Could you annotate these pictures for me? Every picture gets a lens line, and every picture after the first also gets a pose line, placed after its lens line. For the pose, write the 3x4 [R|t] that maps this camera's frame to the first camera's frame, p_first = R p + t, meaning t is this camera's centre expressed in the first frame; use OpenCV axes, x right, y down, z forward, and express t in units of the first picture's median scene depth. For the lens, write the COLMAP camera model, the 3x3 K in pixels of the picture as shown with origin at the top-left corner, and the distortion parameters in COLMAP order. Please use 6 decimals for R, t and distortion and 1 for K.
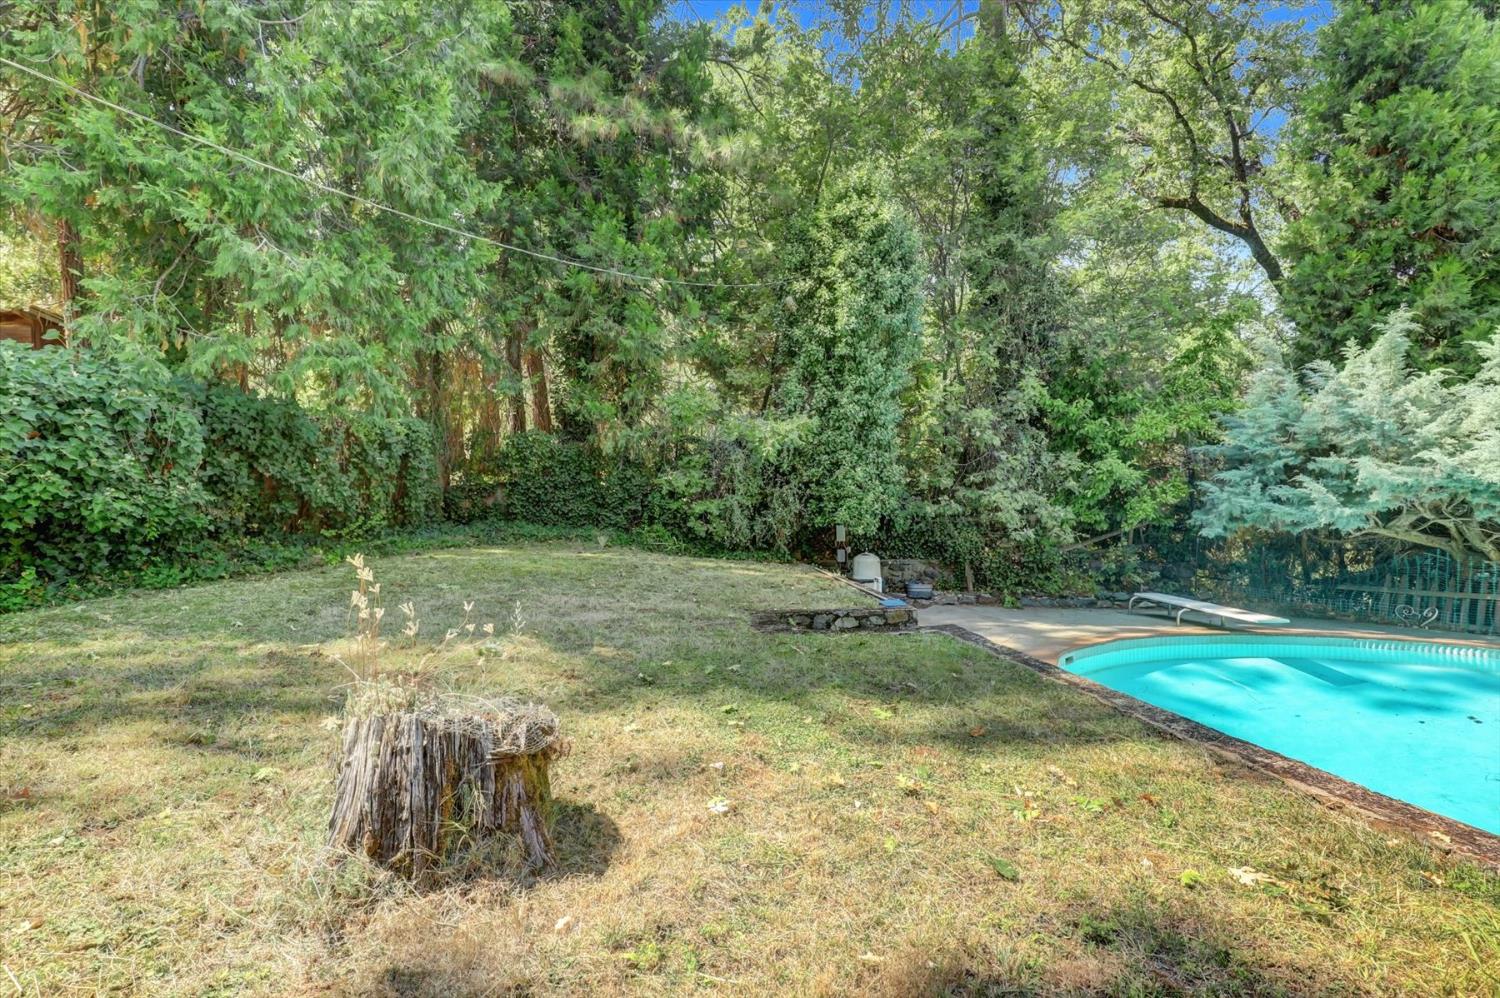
lens RADIAL K [[703.0, 0, 754.1], [0, 703.0, 491.5], [0, 0, 1]] dist [-0.003117, -0.000650]
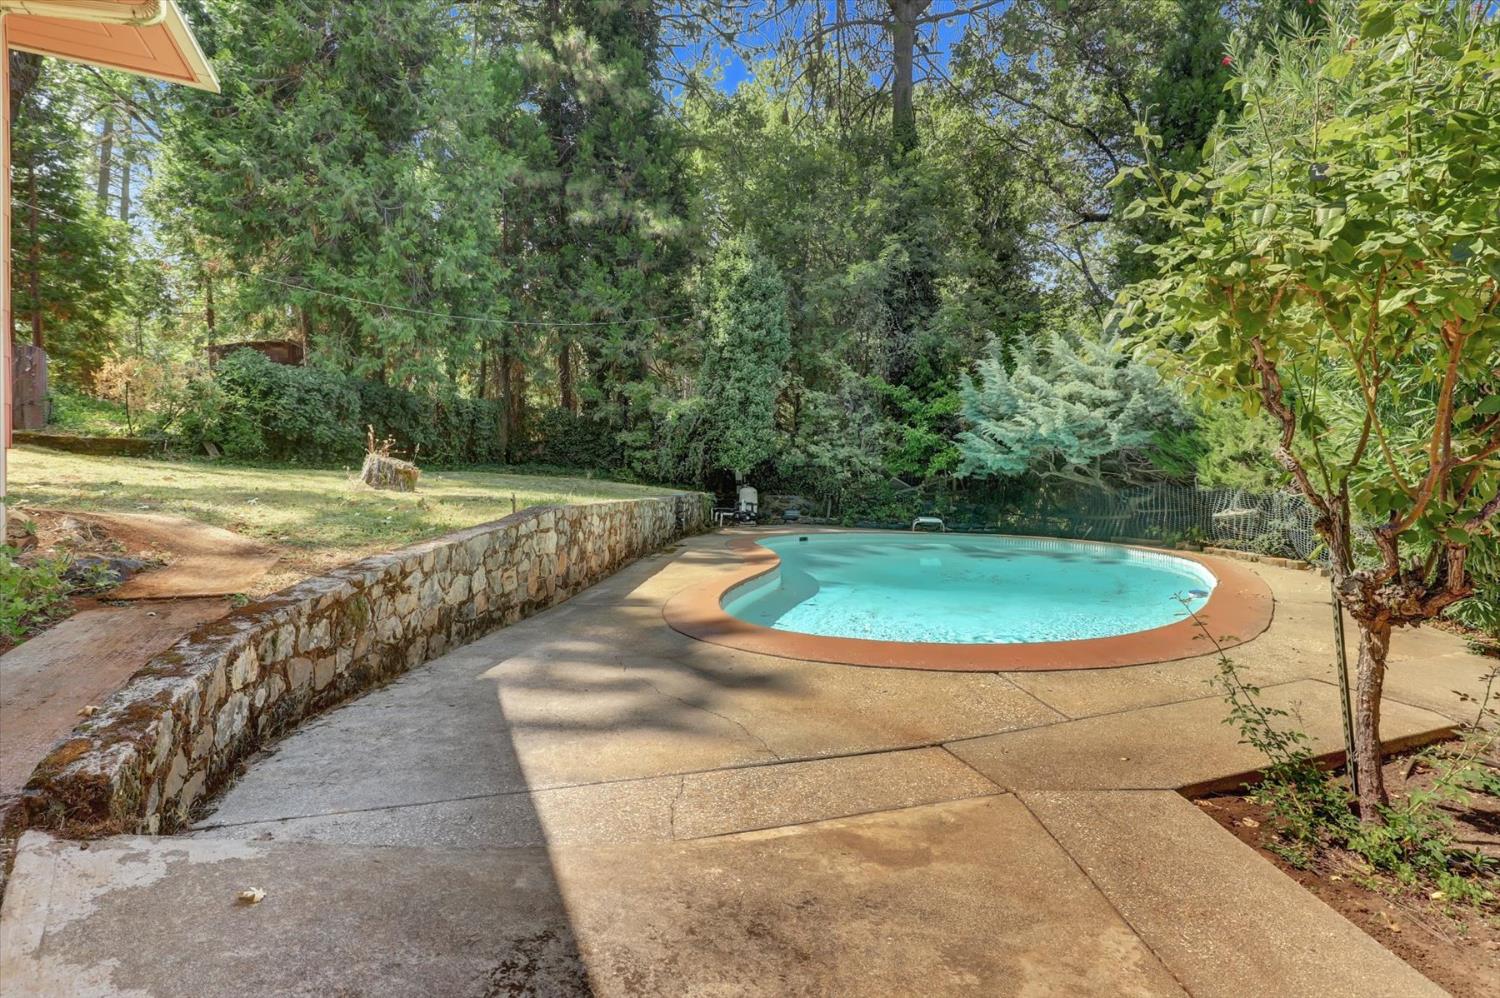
lens RADIAL K [[720.5, 0, 752.8], [0, 720.5, 491.9], [0, 0, 1]] dist [0.000203, -0.000211]
pose [[0.978191, 0.026250, -0.206044, 0.514389], [-0.022552, 0.999540, 0.020275, 0.069198], [0.206481, -0.015186, 0.978333, -0.552591]]
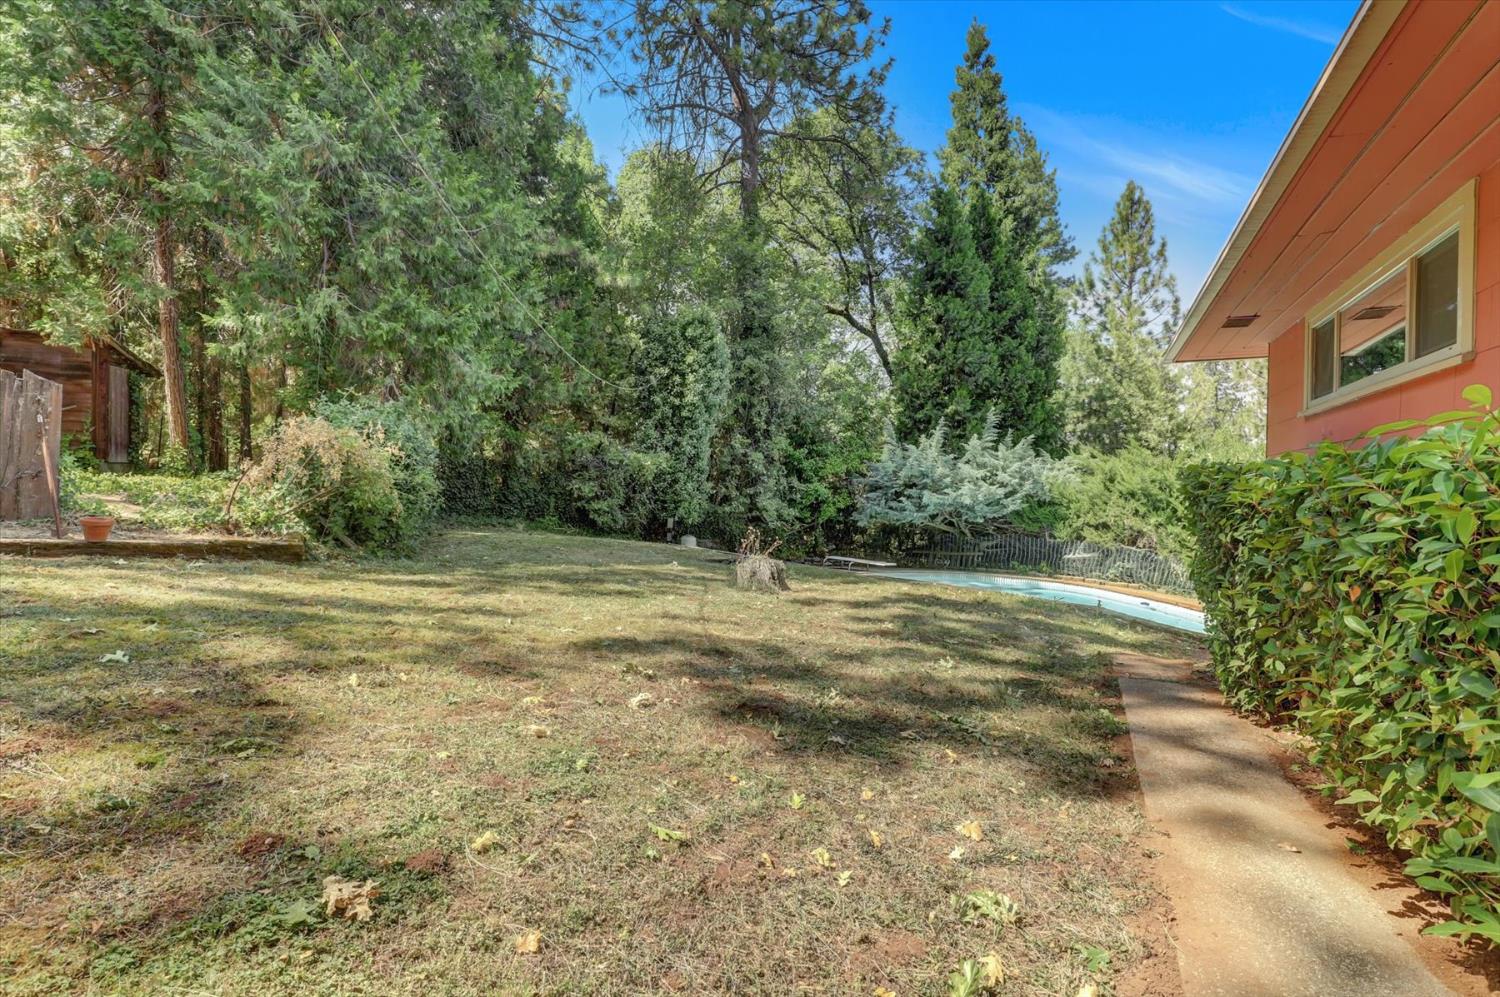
lens RADIAL K [[703.0, 0, 754.1], [0, 703.0, 491.0], [0, 0, 1]] dist [-0.003117, -0.000650]
pose [[0.887151, 0.028436, 0.460603, -0.486960], [-0.034764, 0.999382, 0.005260, -0.030882], [-0.460169, -0.020678, 0.887591, -0.554848]]
